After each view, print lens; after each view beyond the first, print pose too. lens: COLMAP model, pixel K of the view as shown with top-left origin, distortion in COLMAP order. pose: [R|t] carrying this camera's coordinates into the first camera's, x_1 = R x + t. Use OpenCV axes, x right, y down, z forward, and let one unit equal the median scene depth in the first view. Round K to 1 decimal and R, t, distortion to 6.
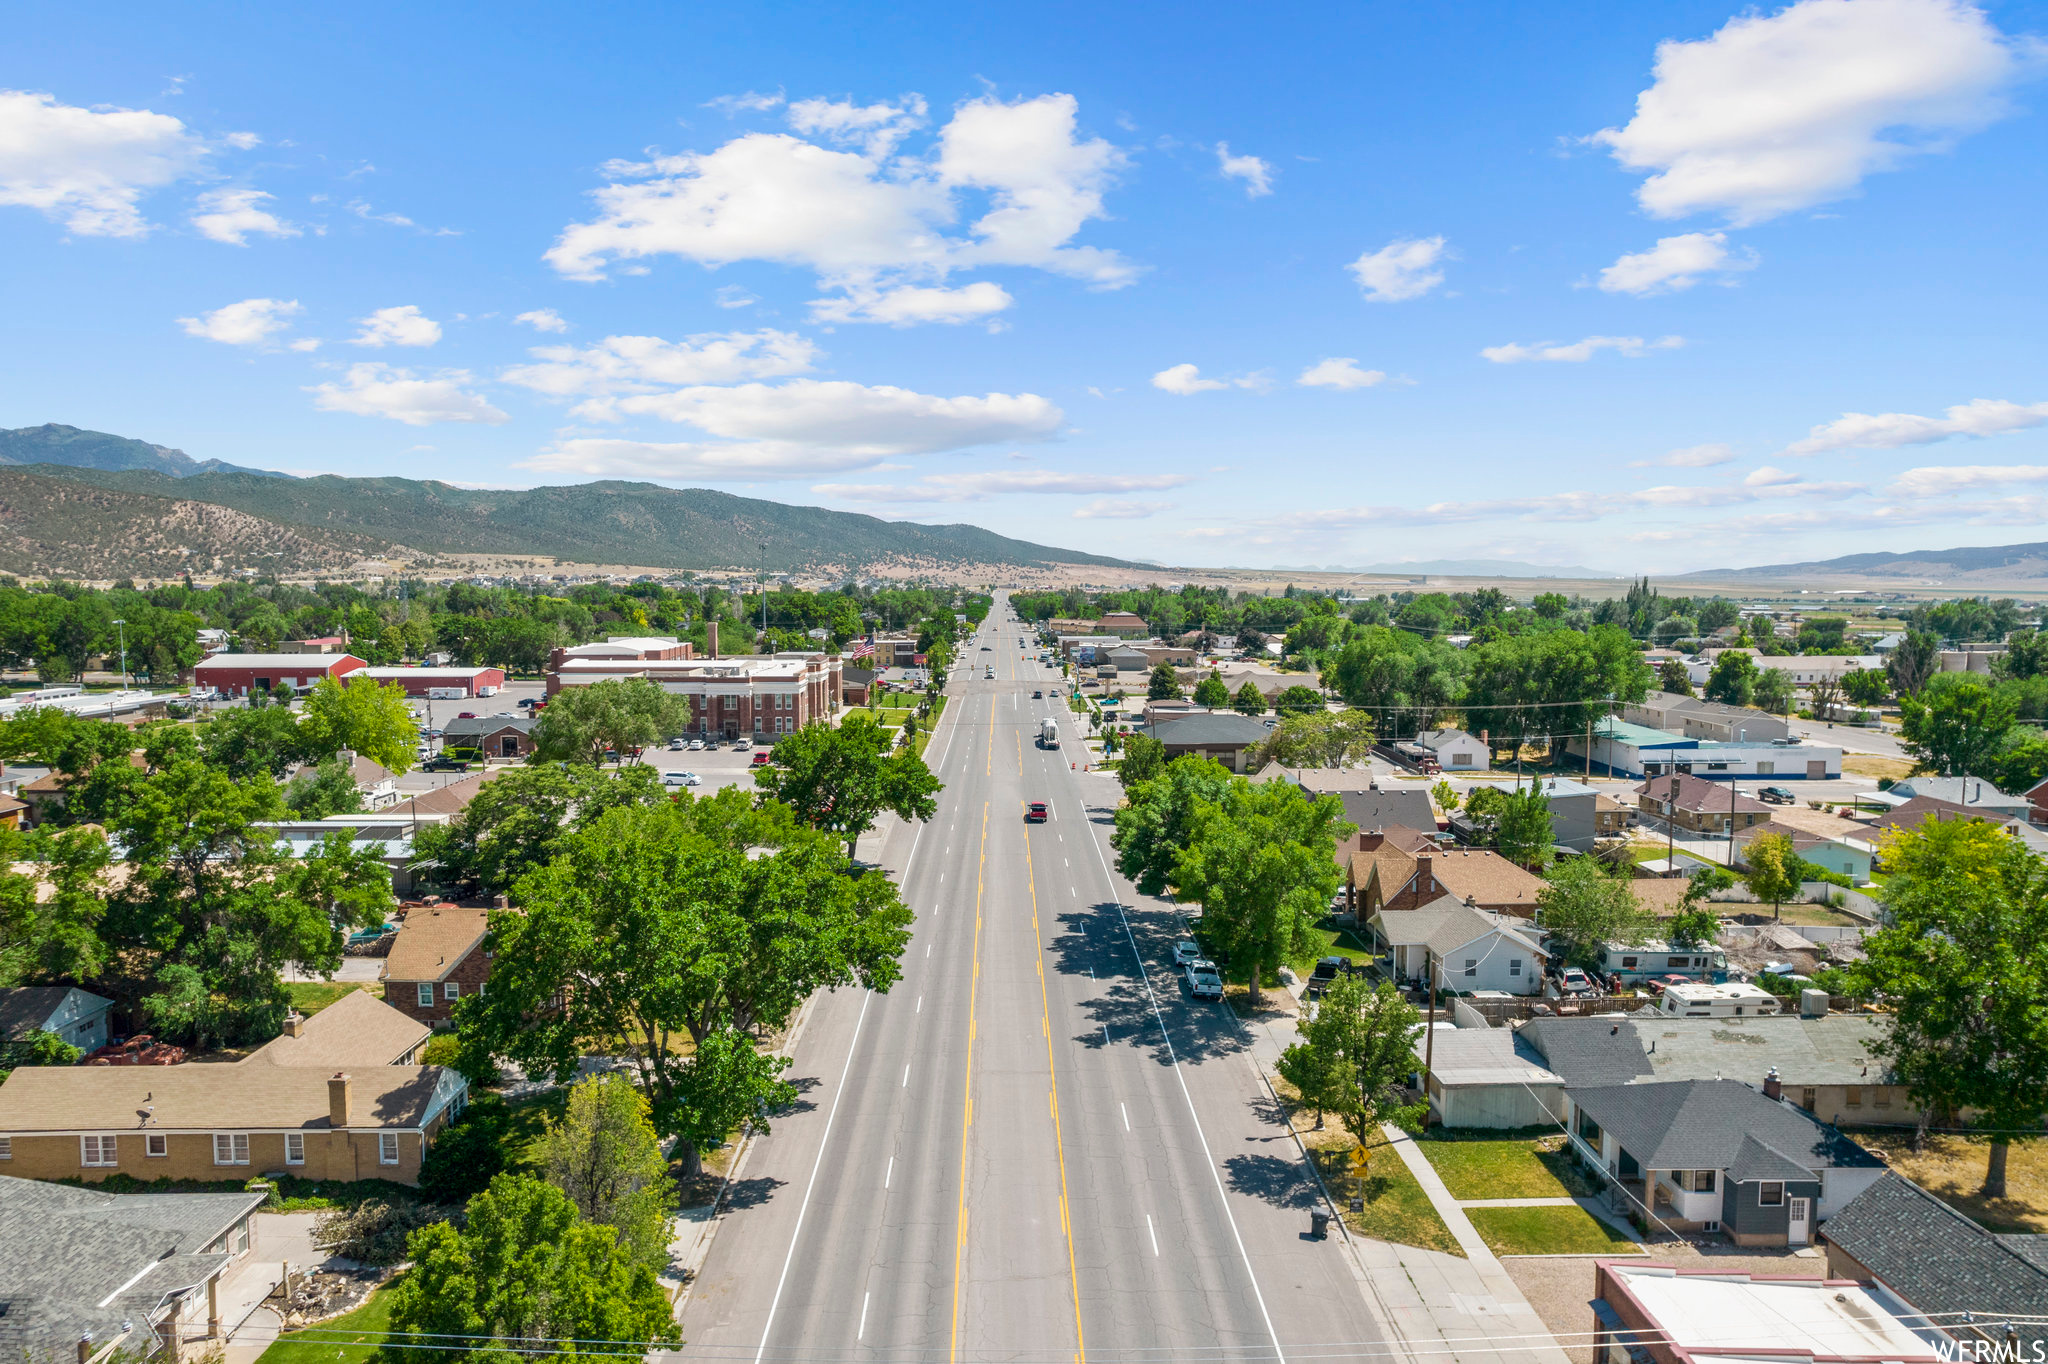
lens RADIAL K [[1287.9, 0, 1024.0], [0, 1287.9, 682.0], [0, 0, 1]] dist [-0.074846, 0.064923]
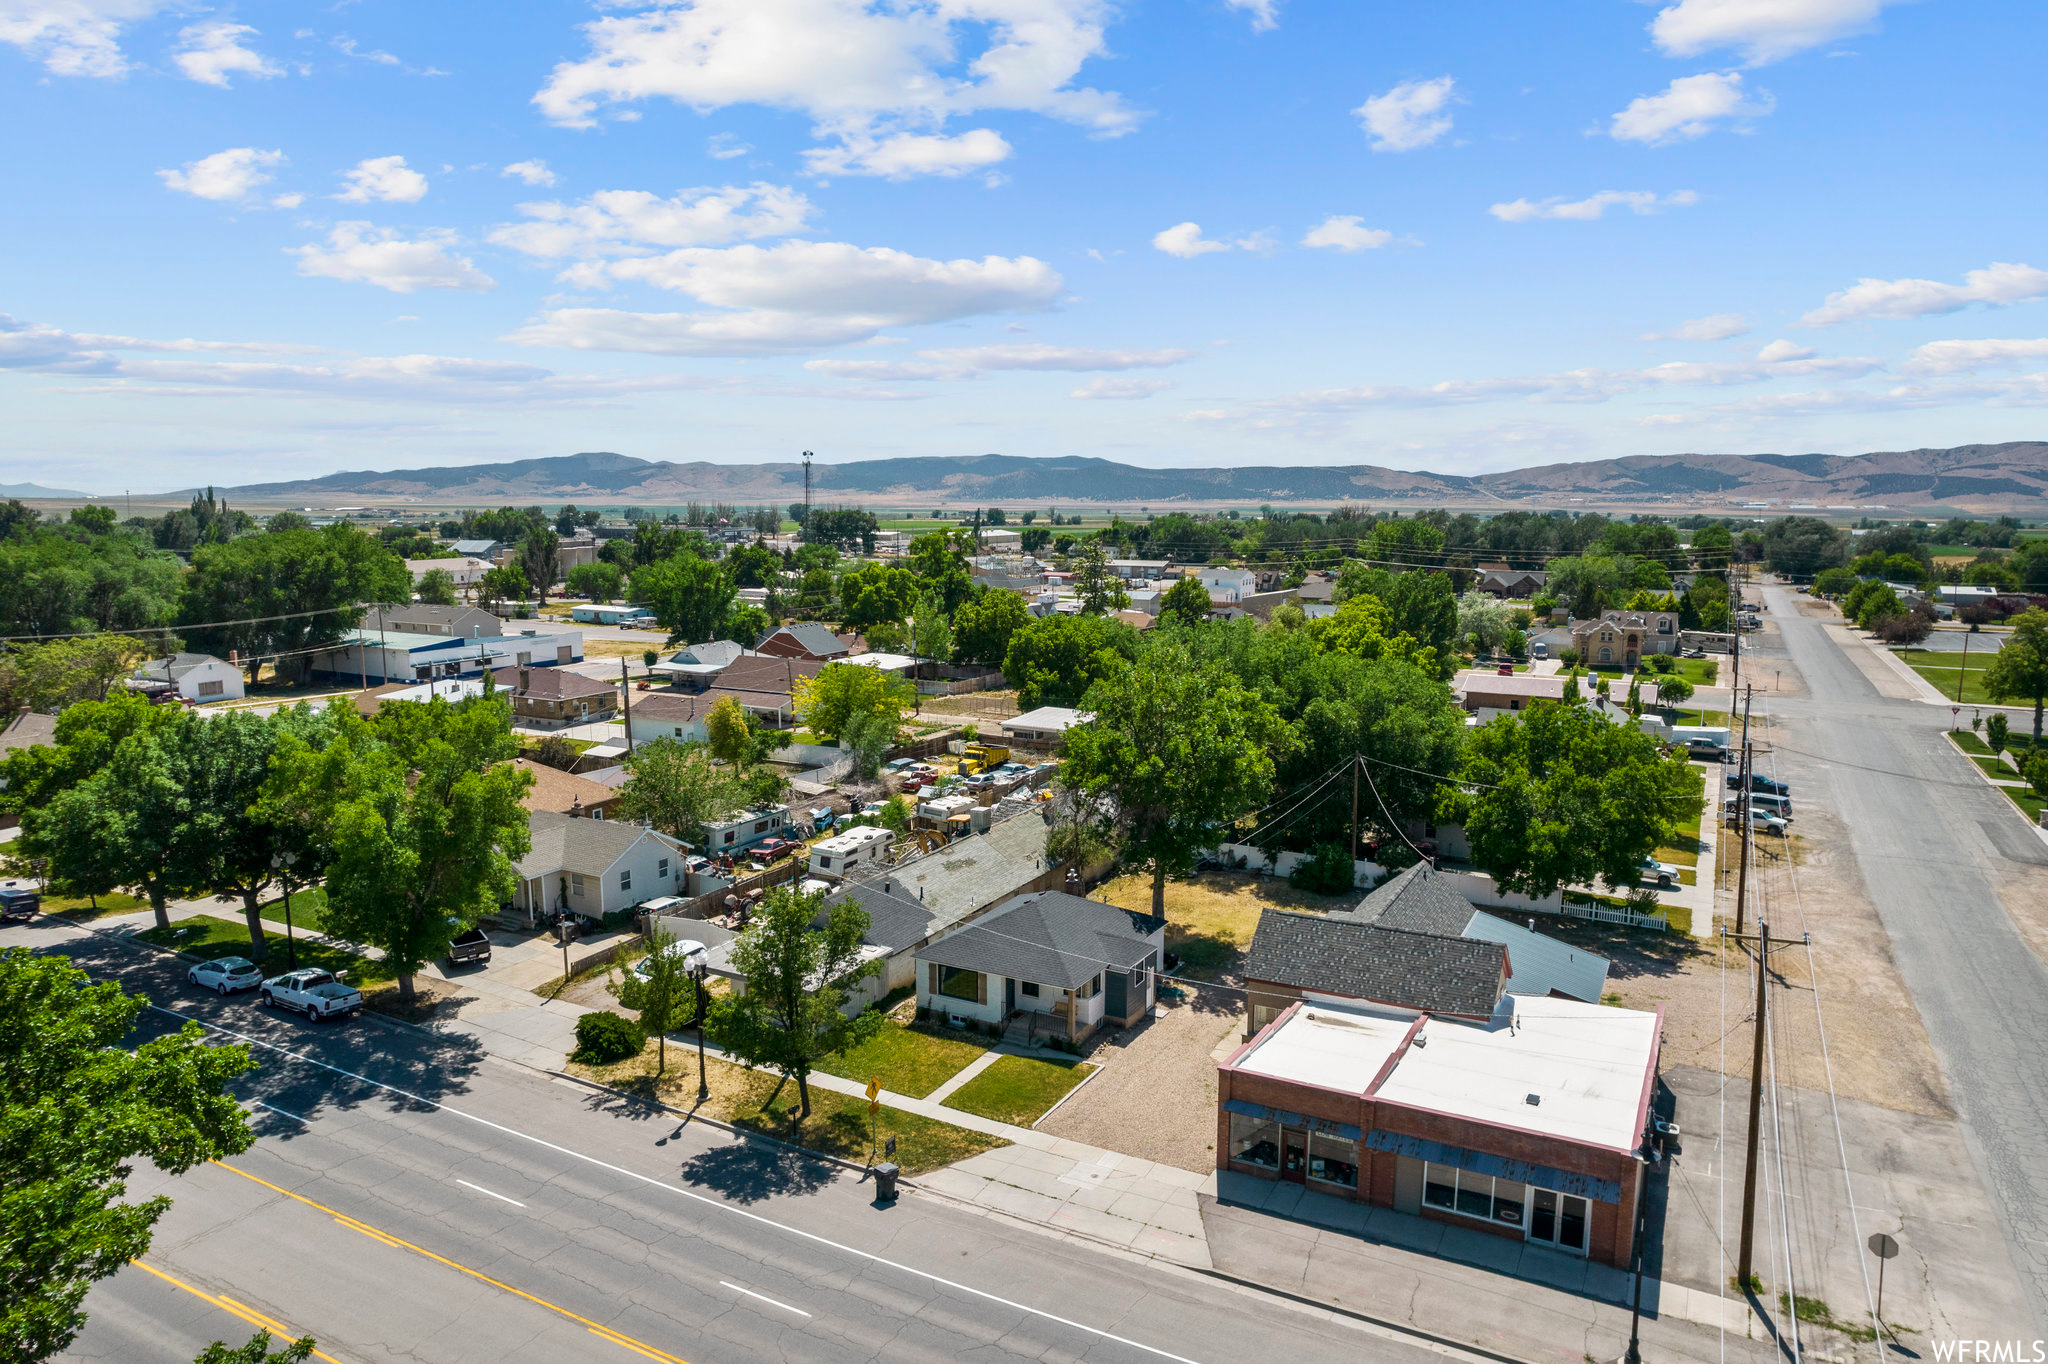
lens RADIAL K [[1287.9, 0, 1024.0], [0, 1287.9, 682.0], [0, 0, 1]] dist [-0.074846, 0.064923]
pose [[0.490586, -0.122158, 0.862788, -0.273943], [0.065940, 0.992490, 0.103028, 0.019086], [-0.868894, 0.006348, 0.494957, 0.359140]]
